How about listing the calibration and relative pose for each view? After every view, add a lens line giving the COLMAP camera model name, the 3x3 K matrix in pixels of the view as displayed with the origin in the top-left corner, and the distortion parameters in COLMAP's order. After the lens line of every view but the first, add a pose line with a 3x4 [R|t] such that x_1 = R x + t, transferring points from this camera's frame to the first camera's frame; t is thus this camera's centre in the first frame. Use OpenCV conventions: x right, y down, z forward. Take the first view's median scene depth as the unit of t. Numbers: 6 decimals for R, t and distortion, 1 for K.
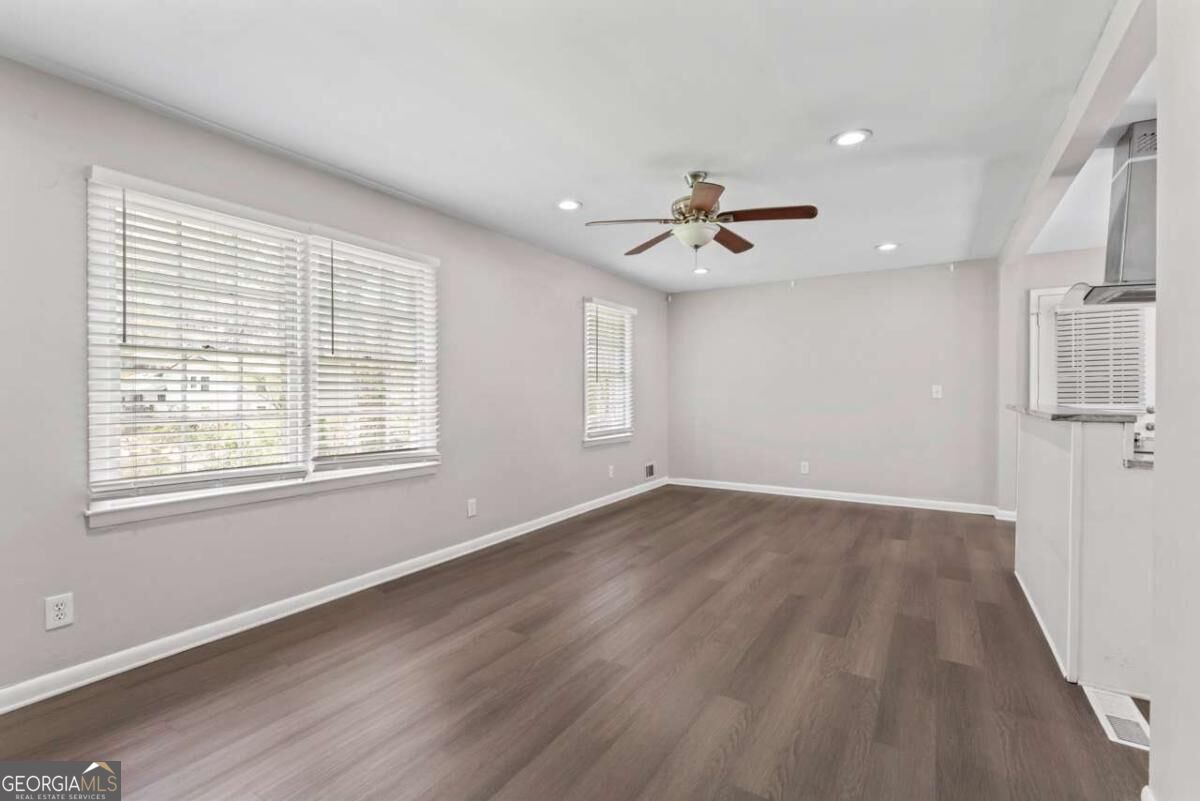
lens RADIAL K [[529.3, 0, 600.0], [0, 529.3, 400.5], [0, 0, 1]] dist [0.001301, 0.000131]
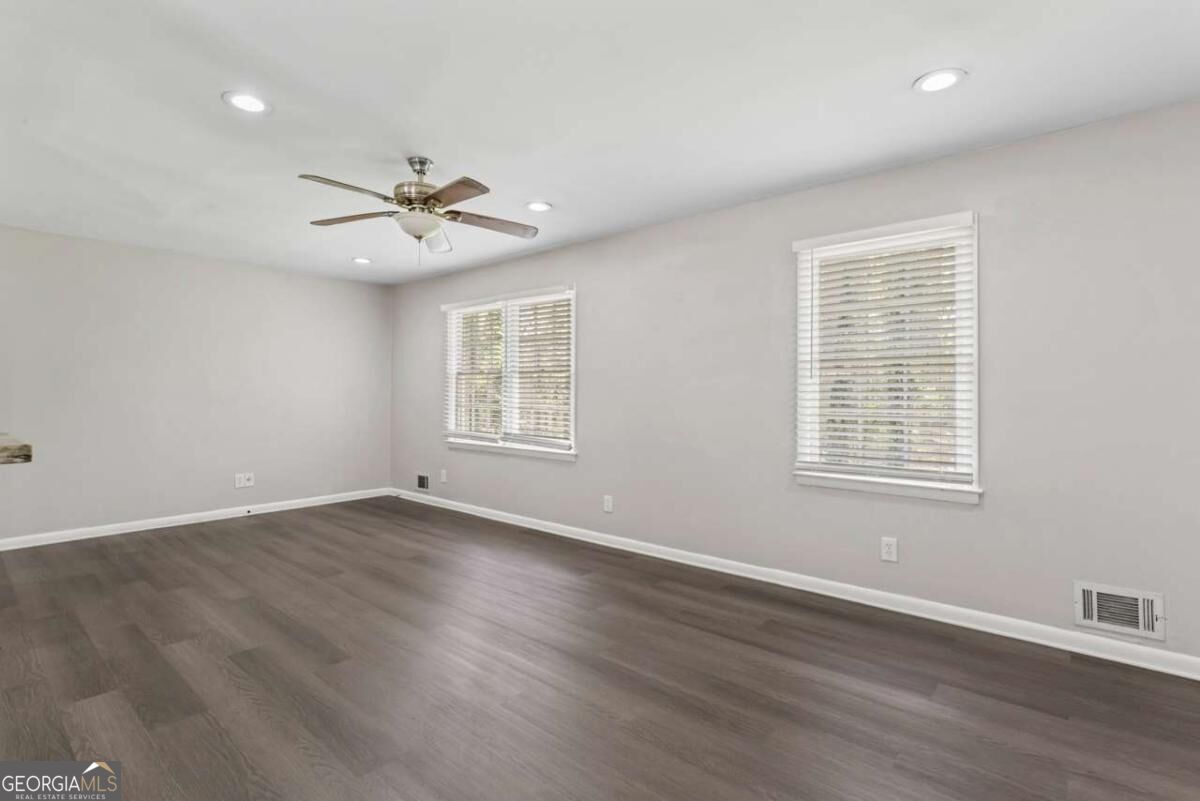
lens RADIAL K [[556.6, 0, 600.0], [0, 556.6, 400.5], [0, 0, 1]] dist [0.023088, 0.023828]
pose [[-0.150771, 0.038728, -0.987810, 1.235925], [0.009699, 0.999242, 0.037696, -0.063844], [0.988521, -0.003897, -0.151032, 1.637015]]
